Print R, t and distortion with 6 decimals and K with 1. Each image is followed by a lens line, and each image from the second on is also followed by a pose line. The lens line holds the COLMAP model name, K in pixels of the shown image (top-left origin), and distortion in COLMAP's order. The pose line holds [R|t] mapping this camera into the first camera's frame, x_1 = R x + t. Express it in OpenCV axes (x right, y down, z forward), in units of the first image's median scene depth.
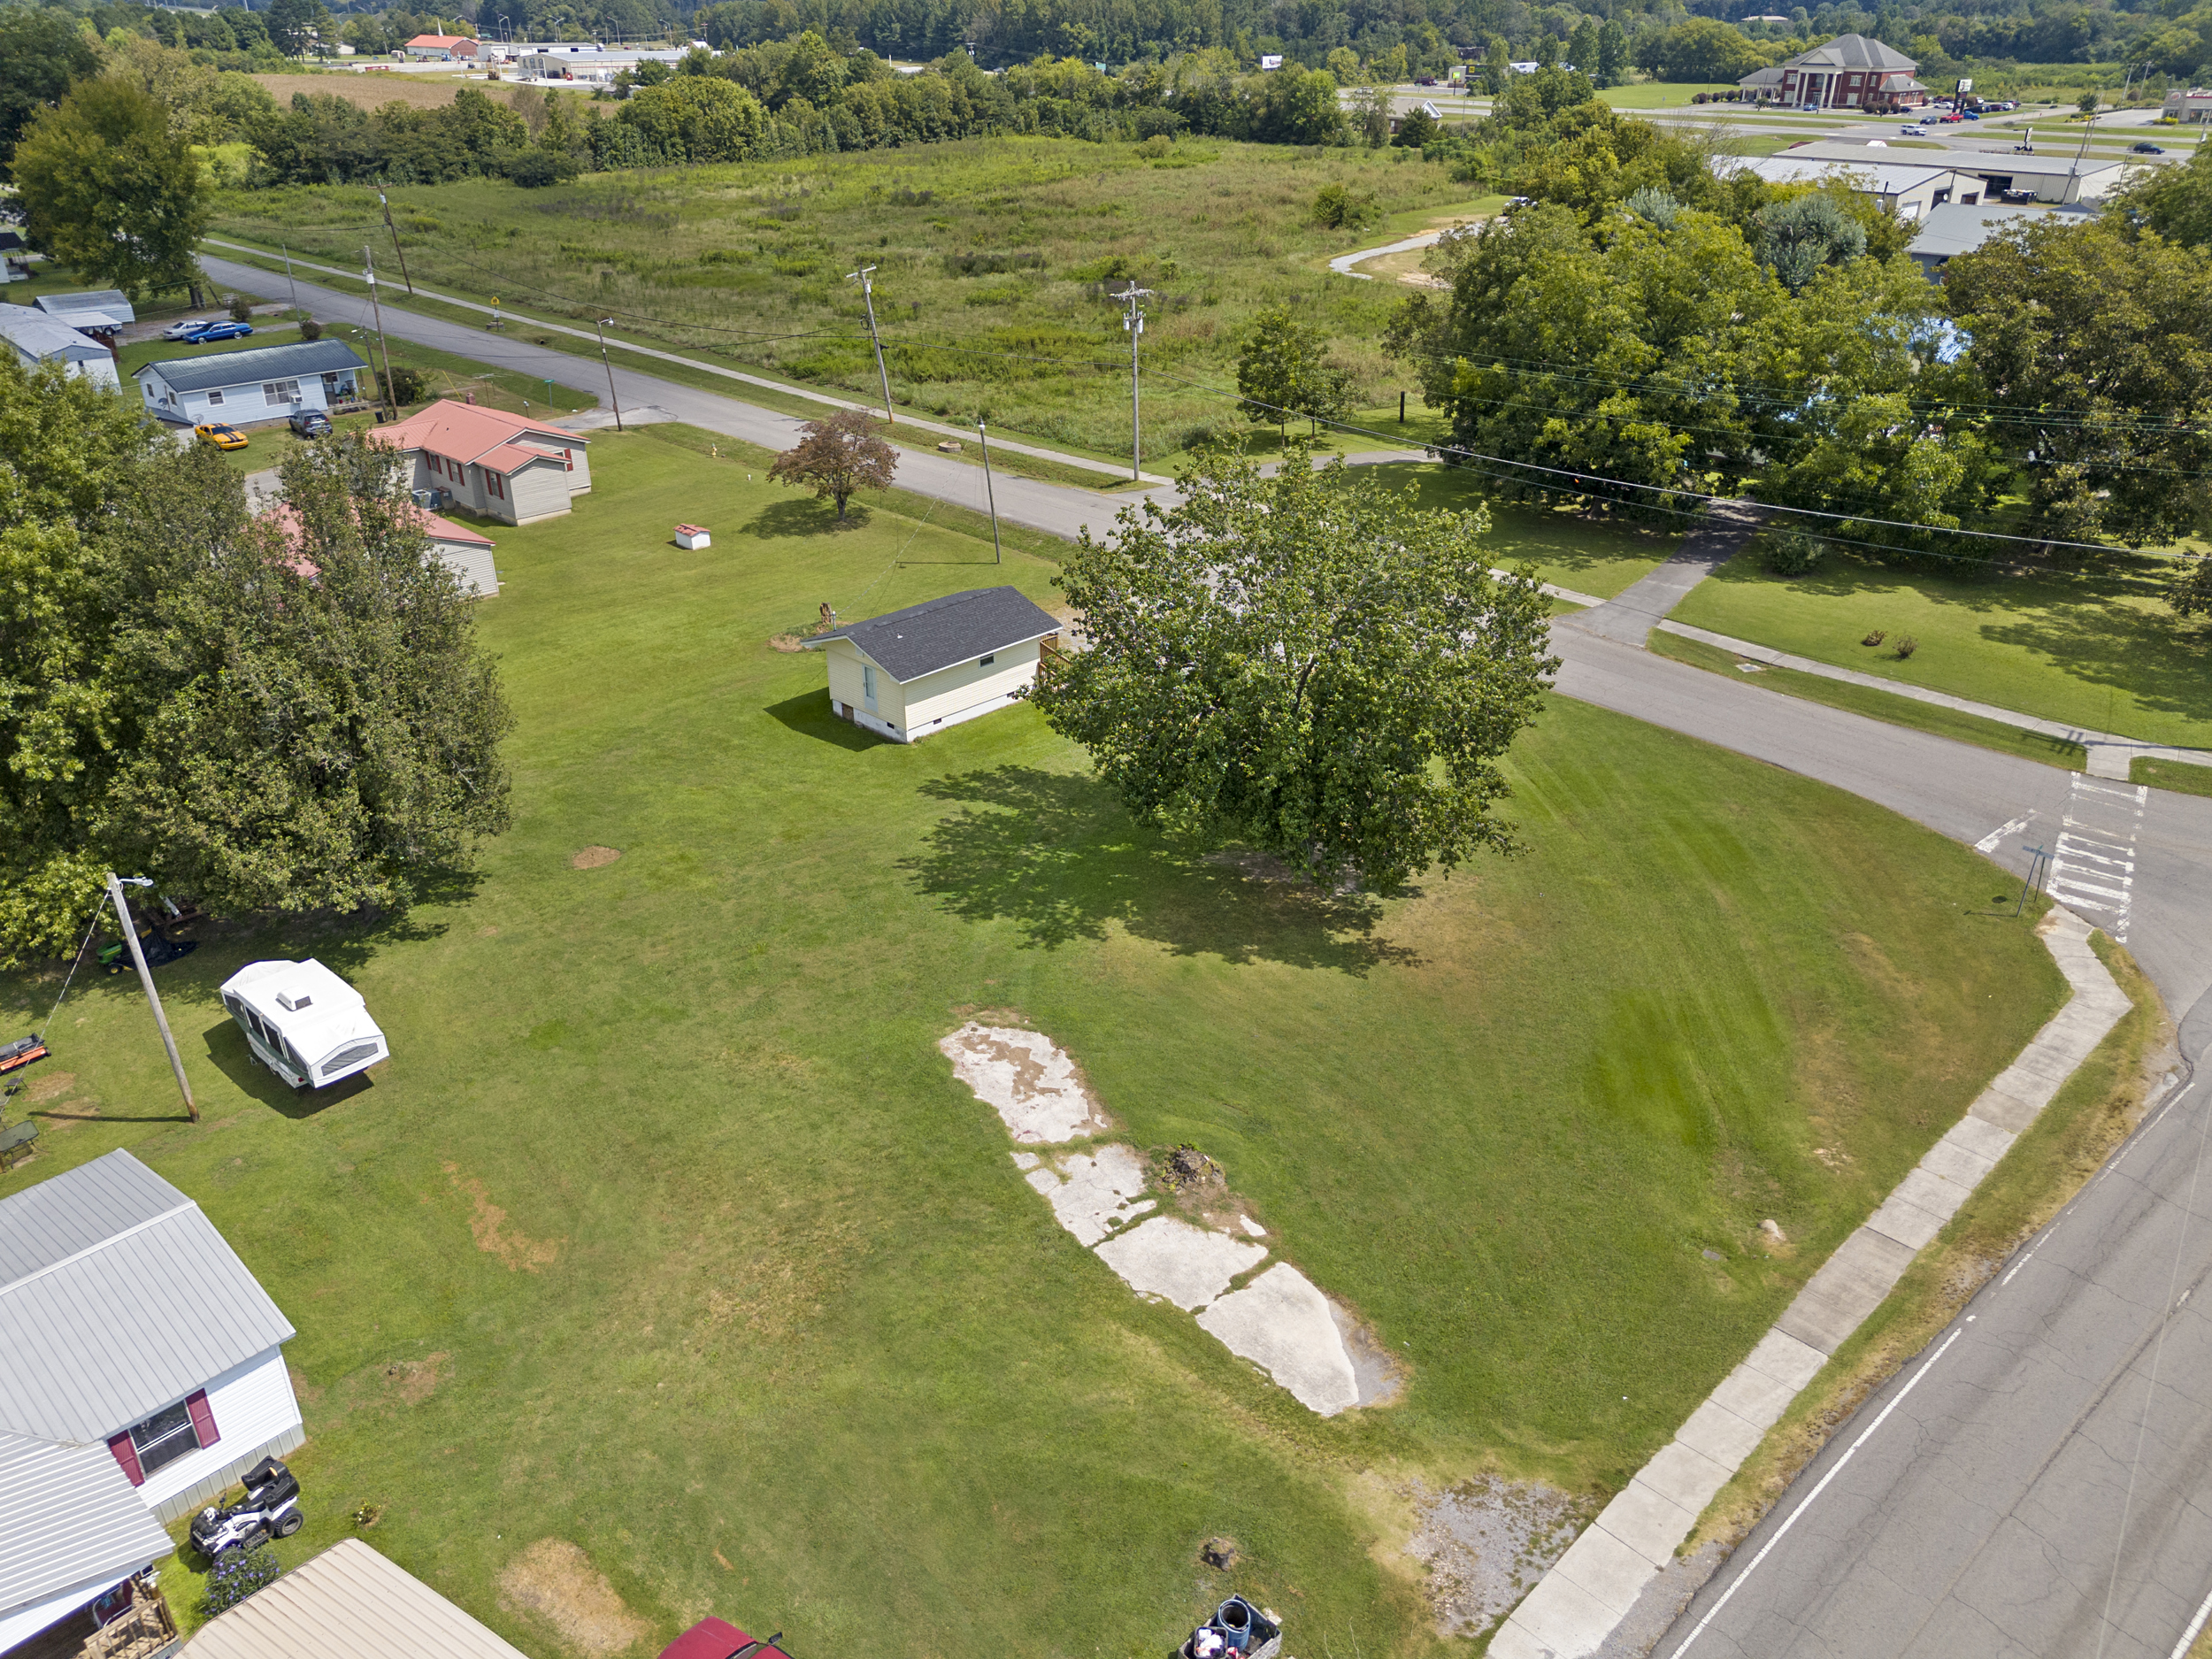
lens RADIAL K [[1627.6, 0, 1106.0], [0, 1627.6, 829.5], [0, 0, 1]] dist [0.074407, -0.075085]
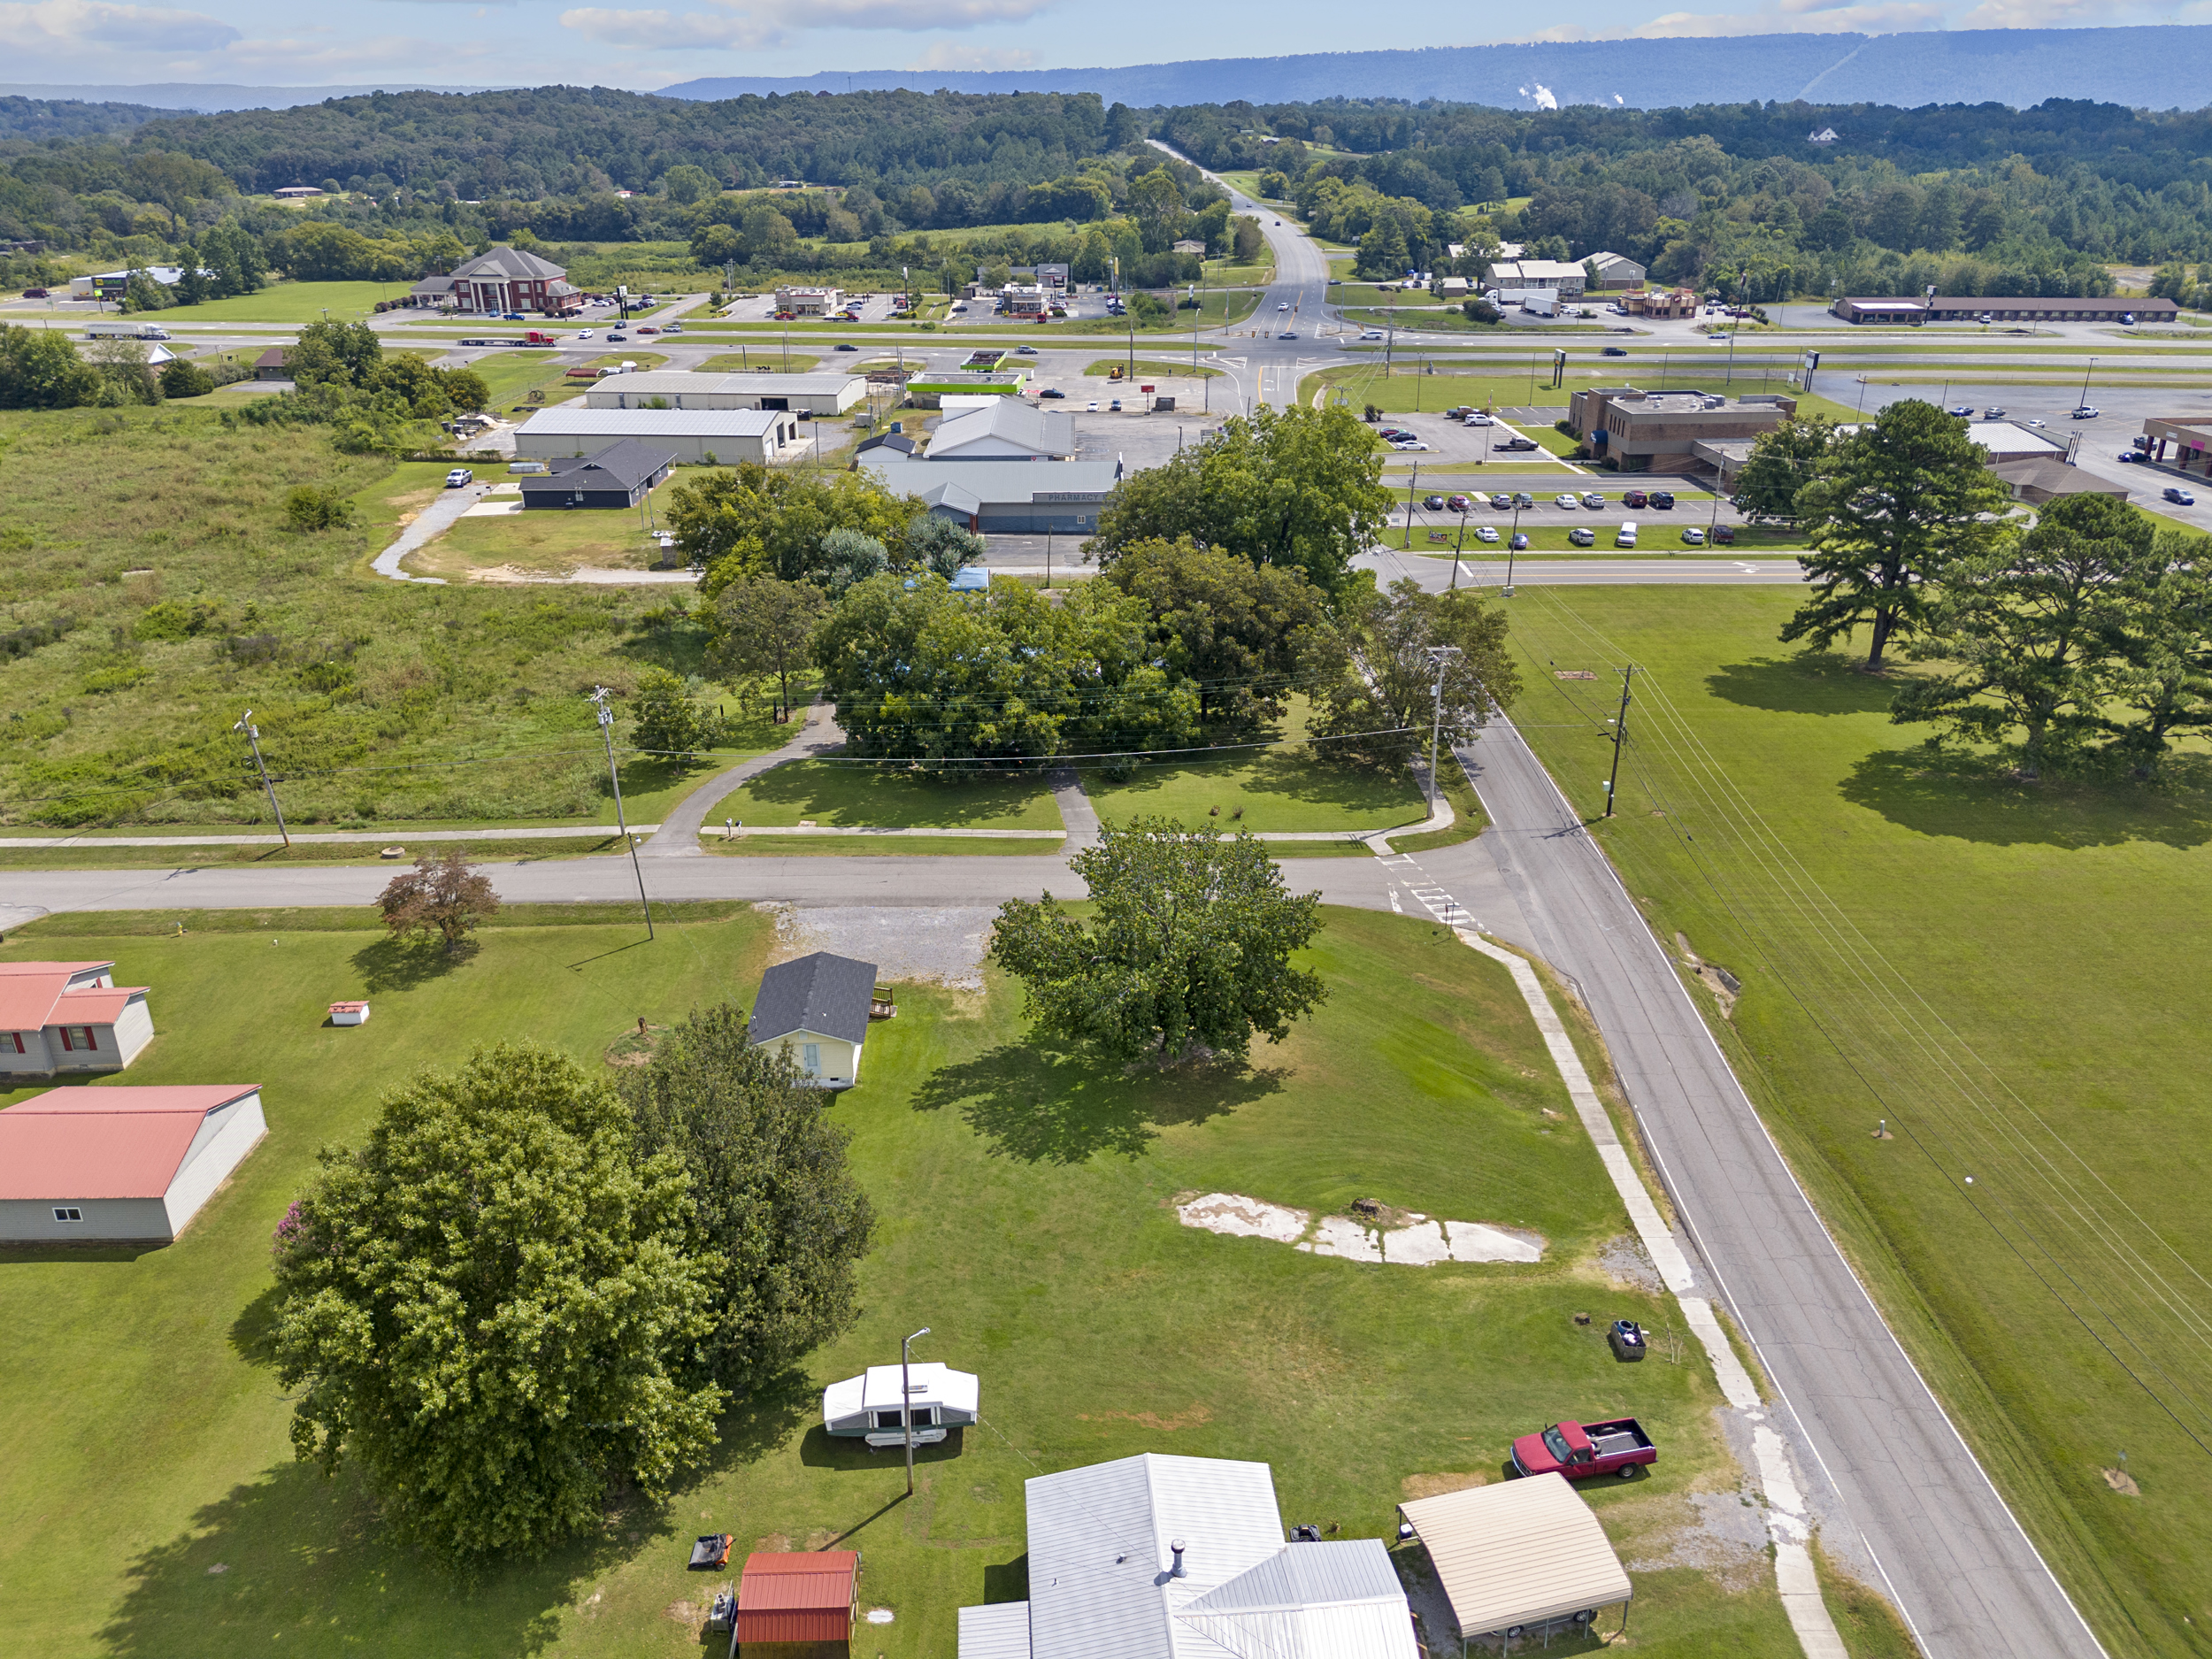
lens RADIAL K [[1627.6, 0, 1106.0], [0, 1627.6, 829.5], [0, 0, 1]] dist [0.074407, -0.075085]
pose [[0.686796, -0.286711, 0.667913, -1.096828], [0.330302, 0.941663, 0.064581, -0.362623], [-0.647466, 0.176259, 0.741432, -0.244816]]
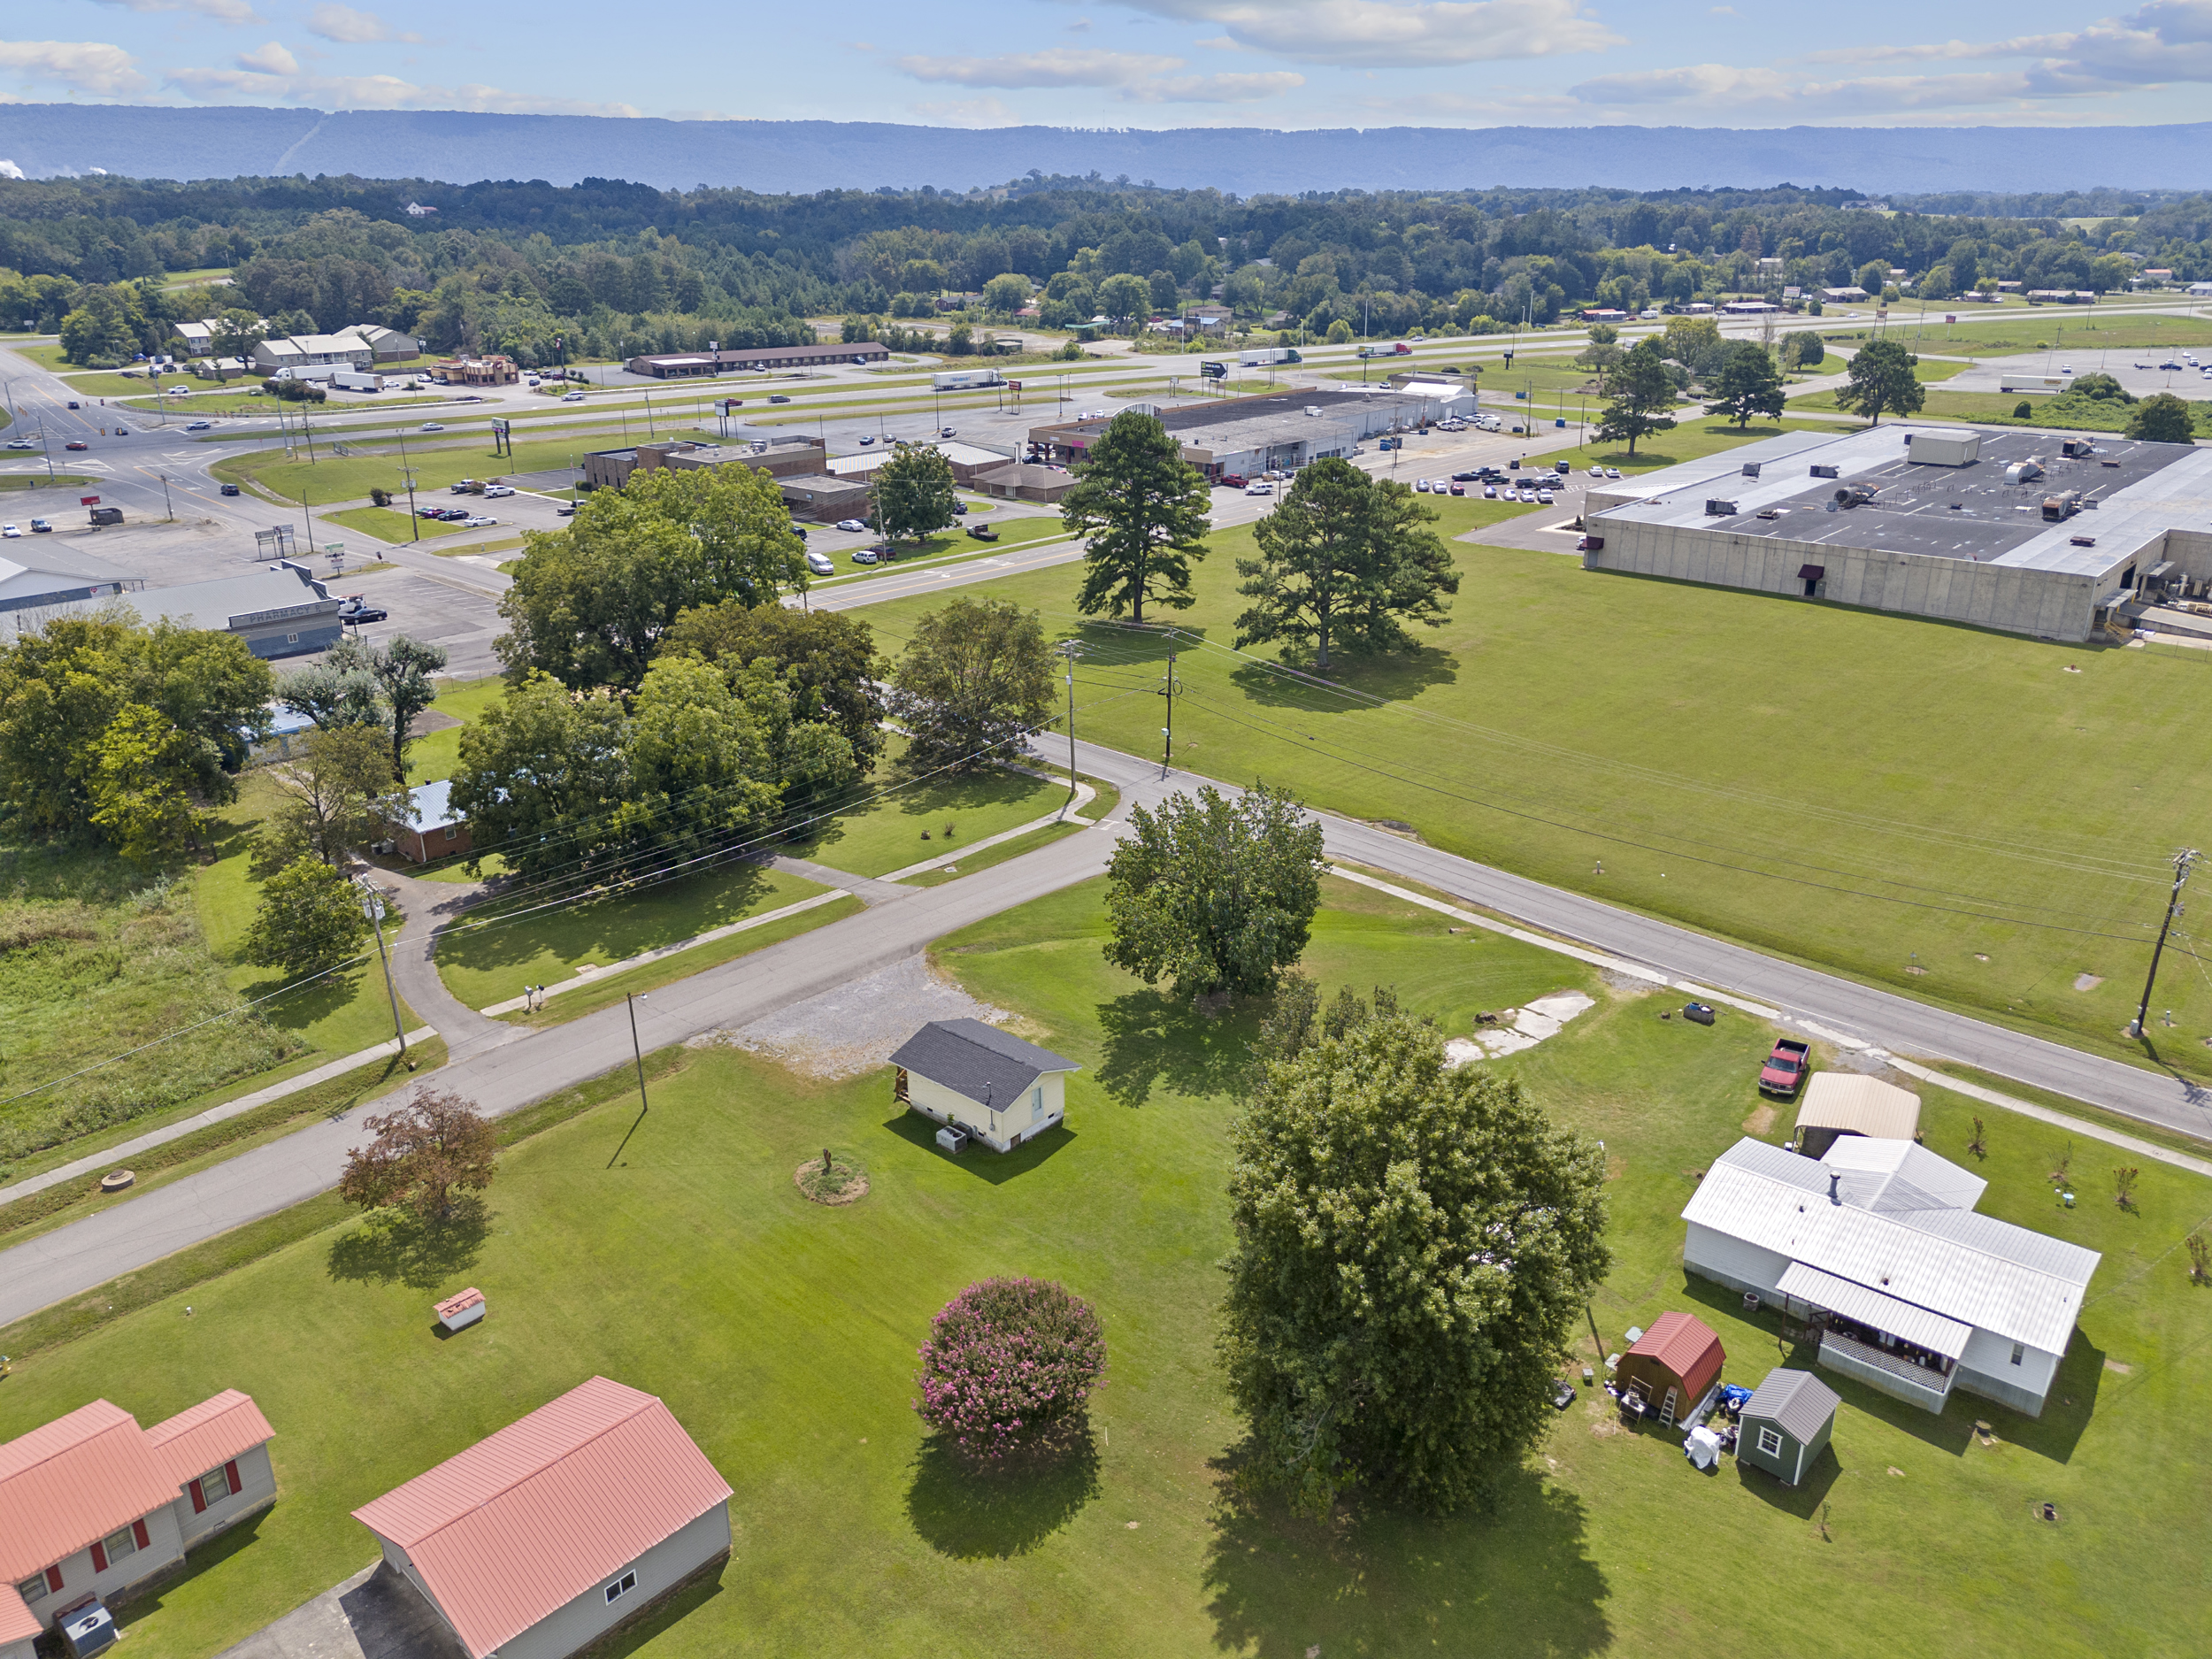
lens RADIAL K [[1627.6, 0, 1106.0], [0, 1627.6, 829.5], [0, 0, 1]] dist [0.074407, -0.075085]
pose [[-0.055855, -0.358668, 0.931793, -1.779805], [0.454178, 0.821977, 0.343622, -0.956011], [-0.889159, 0.442392, 0.116987, 0.922770]]
